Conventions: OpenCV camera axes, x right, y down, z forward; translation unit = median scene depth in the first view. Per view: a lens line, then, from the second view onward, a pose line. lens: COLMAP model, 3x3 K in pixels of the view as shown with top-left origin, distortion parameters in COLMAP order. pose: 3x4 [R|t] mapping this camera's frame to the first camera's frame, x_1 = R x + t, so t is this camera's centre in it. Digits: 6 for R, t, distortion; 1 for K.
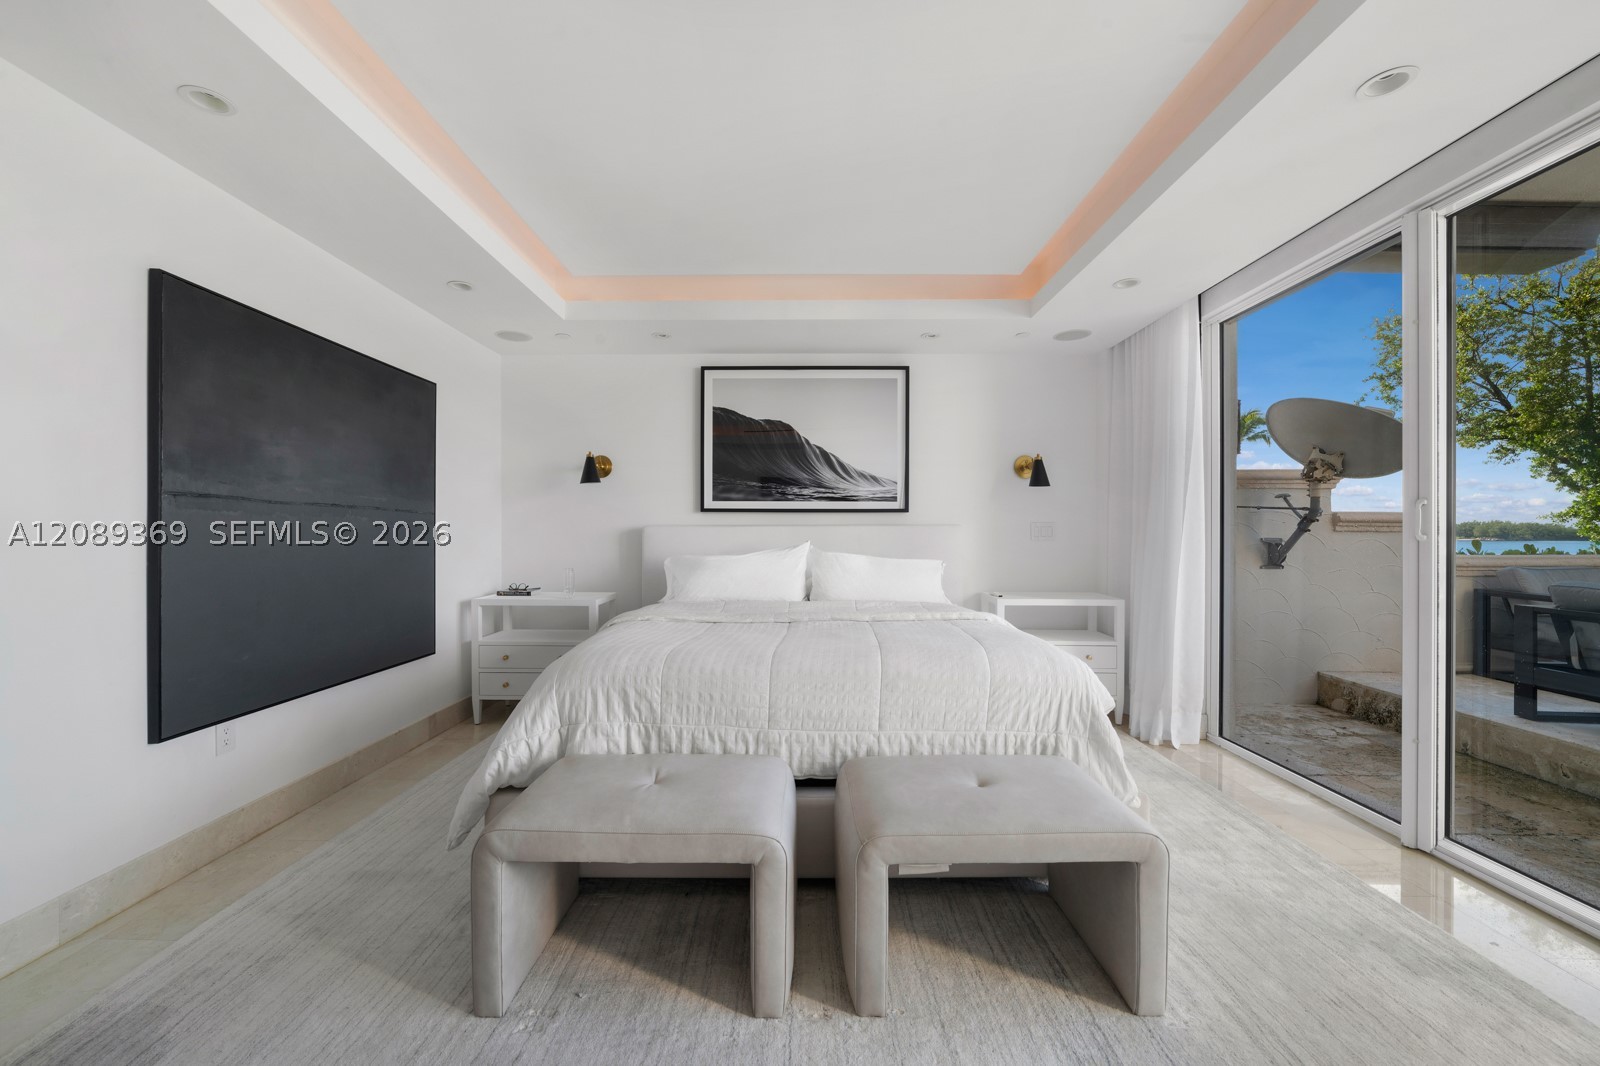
lens RADIAL K [[631.2, 0, 800.0], [0, 631.2, 533.0], [0, 0, 1]] dist [-0.001671, -0.000192]
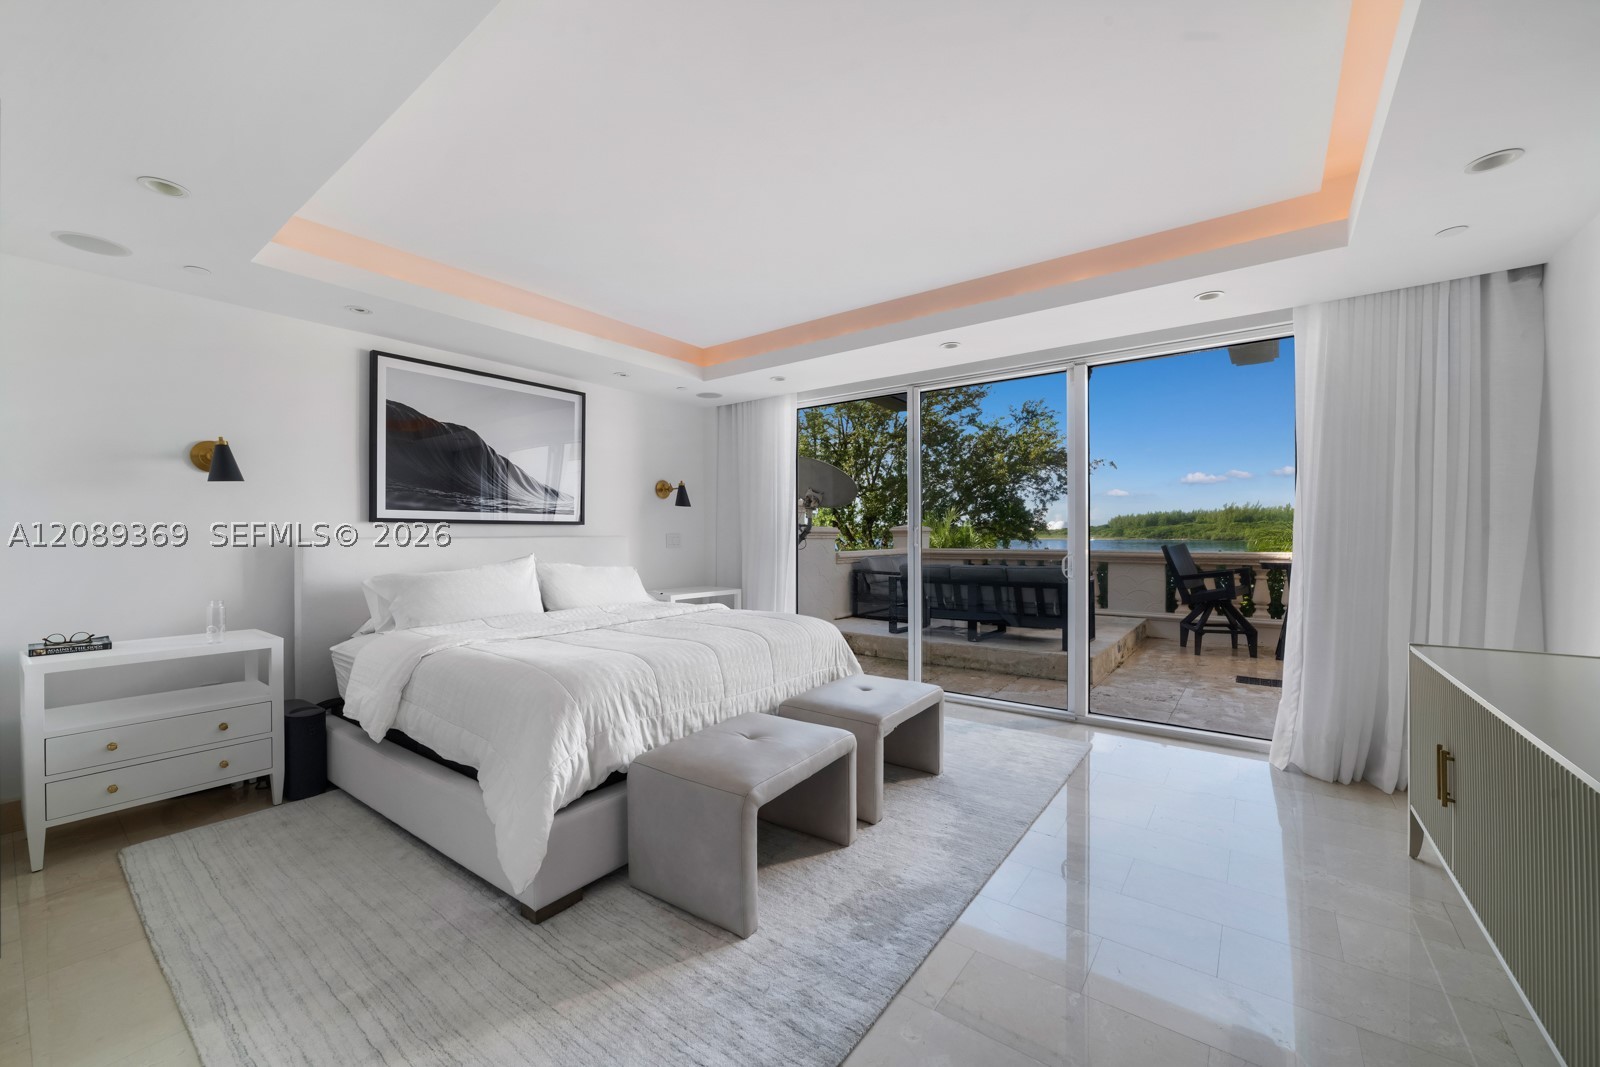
lens RADIAL K [[624.8, 0, 793.6], [0, 624.8, 528.7], [0, 0, 1]] dist [-0.000936, -0.000173]
pose [[0.604305, 0.005167, 0.796737, -0.479256], [0.004240, 0.999944, -0.009701, -0.014012], [-0.796742, 0.009240, 0.604249, 0.048178]]
